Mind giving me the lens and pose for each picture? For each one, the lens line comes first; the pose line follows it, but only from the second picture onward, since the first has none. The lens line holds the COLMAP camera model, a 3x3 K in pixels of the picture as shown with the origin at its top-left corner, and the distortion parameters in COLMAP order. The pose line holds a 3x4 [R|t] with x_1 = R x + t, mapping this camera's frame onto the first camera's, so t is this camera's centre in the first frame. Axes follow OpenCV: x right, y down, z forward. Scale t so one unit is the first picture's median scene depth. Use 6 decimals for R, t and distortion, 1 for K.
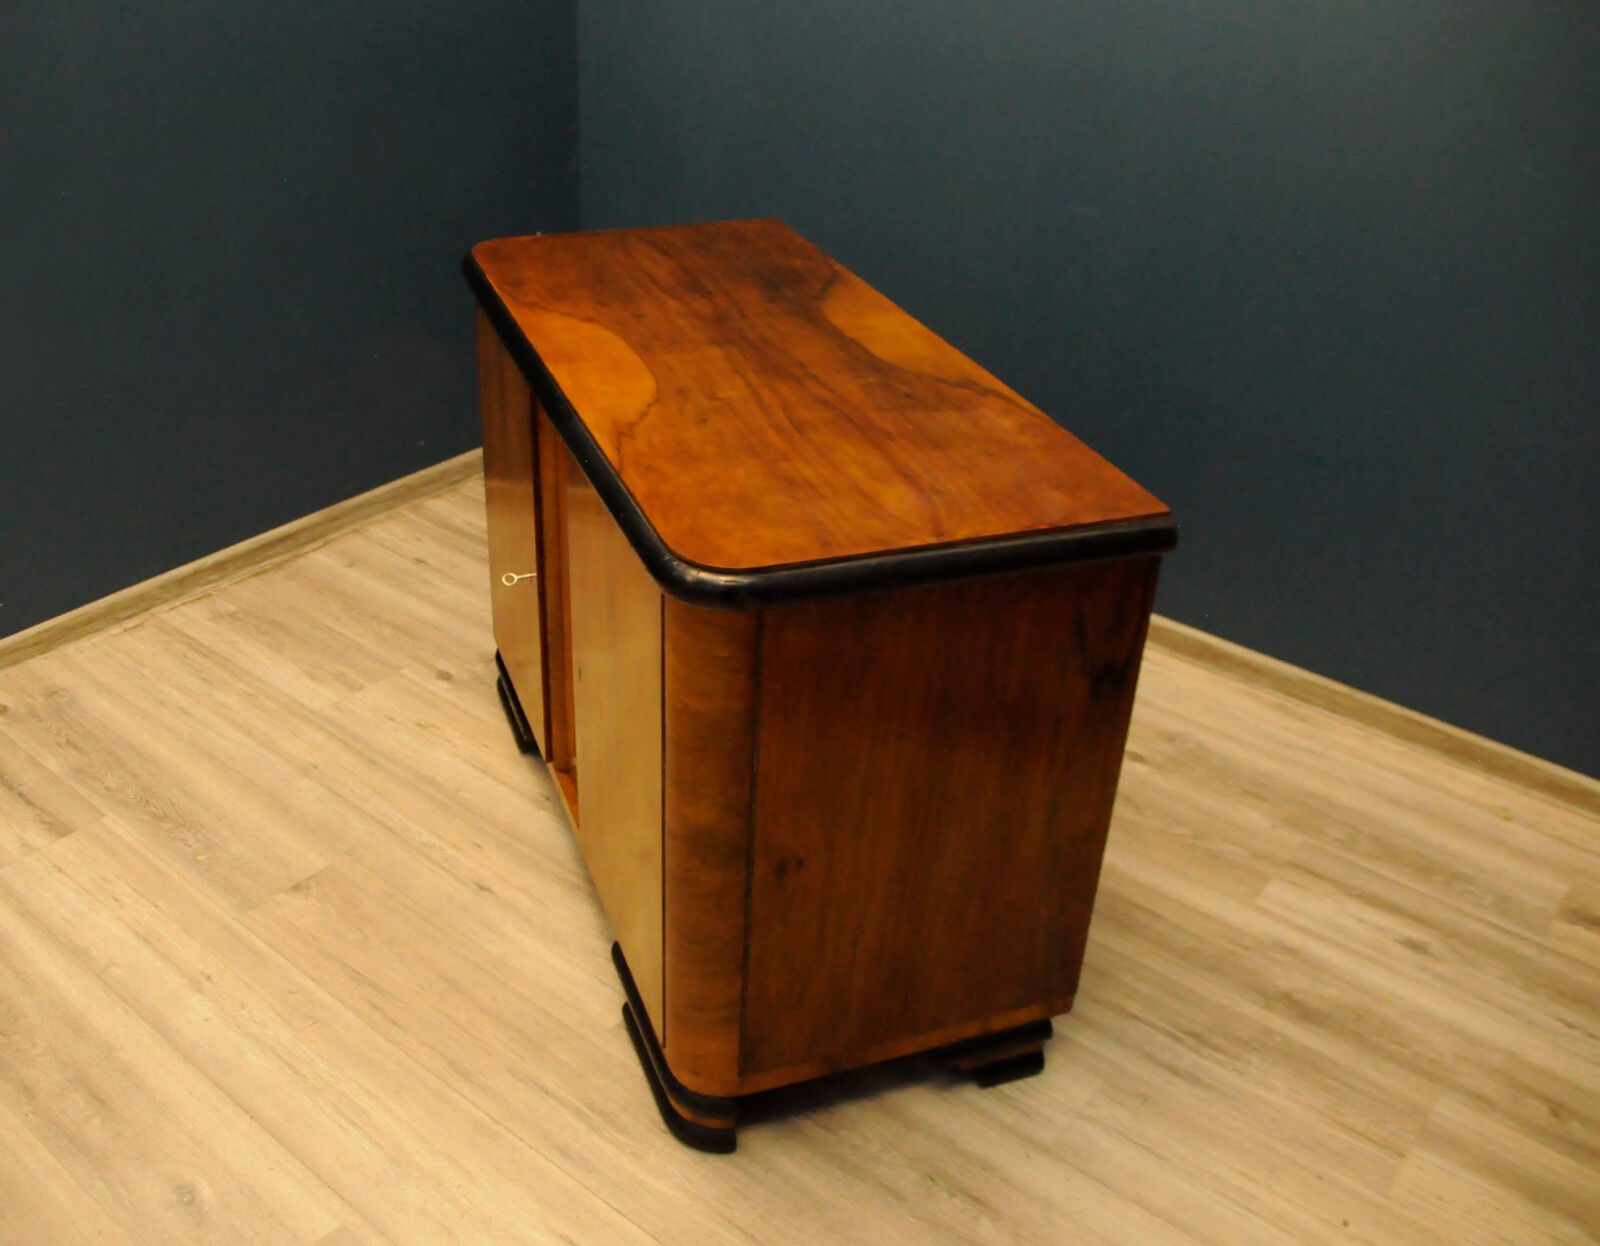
lens RADIAL K [[1493.7, 0, 688.6], [0, 1493.7, 621.9], [0, 0, 1]] dist [-0.154222, 0.116359]
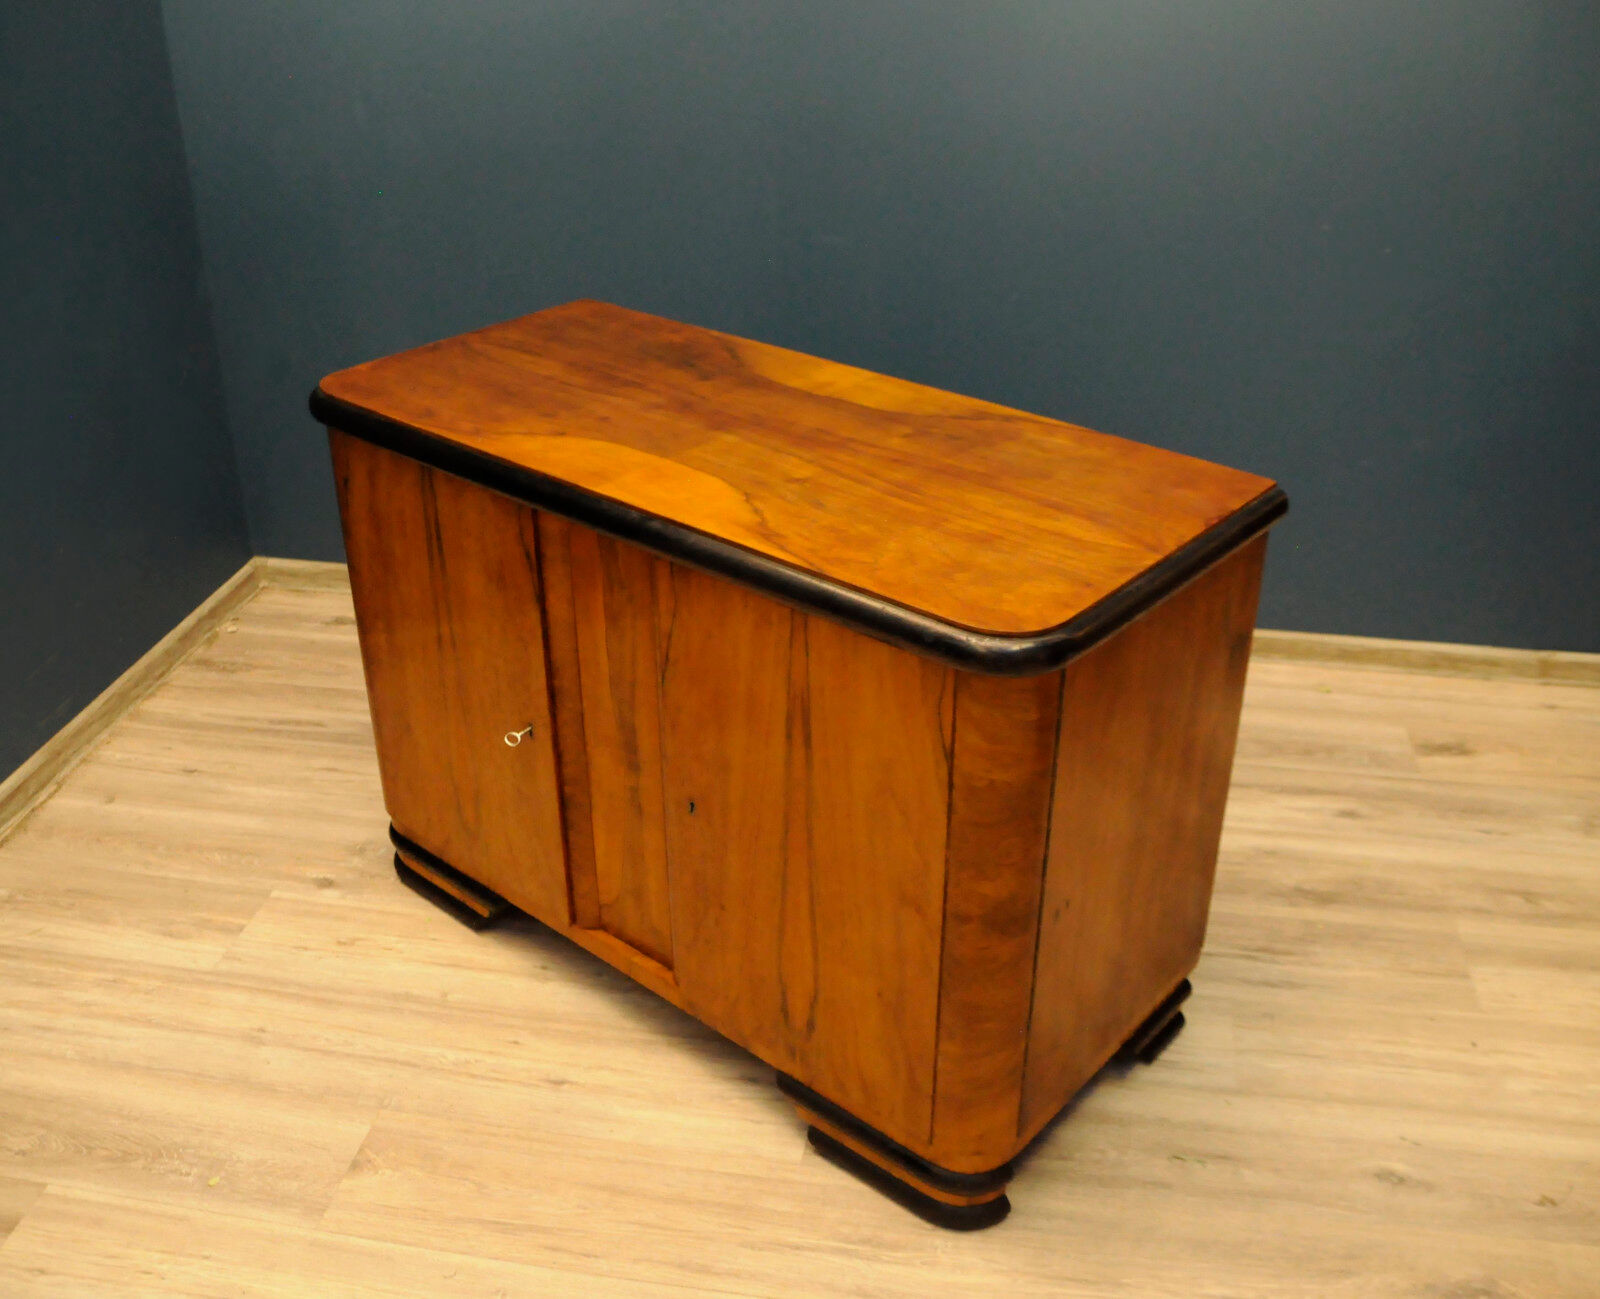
lens RADIAL K [[1543.7, 0, 780.0], [0, 1543.7, 650.4], [0, 0, 1]] dist [-0.163444, 0.137602]
pose [[0.855616, -0.263761, 0.445367, -0.390789], [0.274699, 0.960648, 0.041190, -0.075776], [-0.438705, 0.087099, 0.894400, 0.111277]]
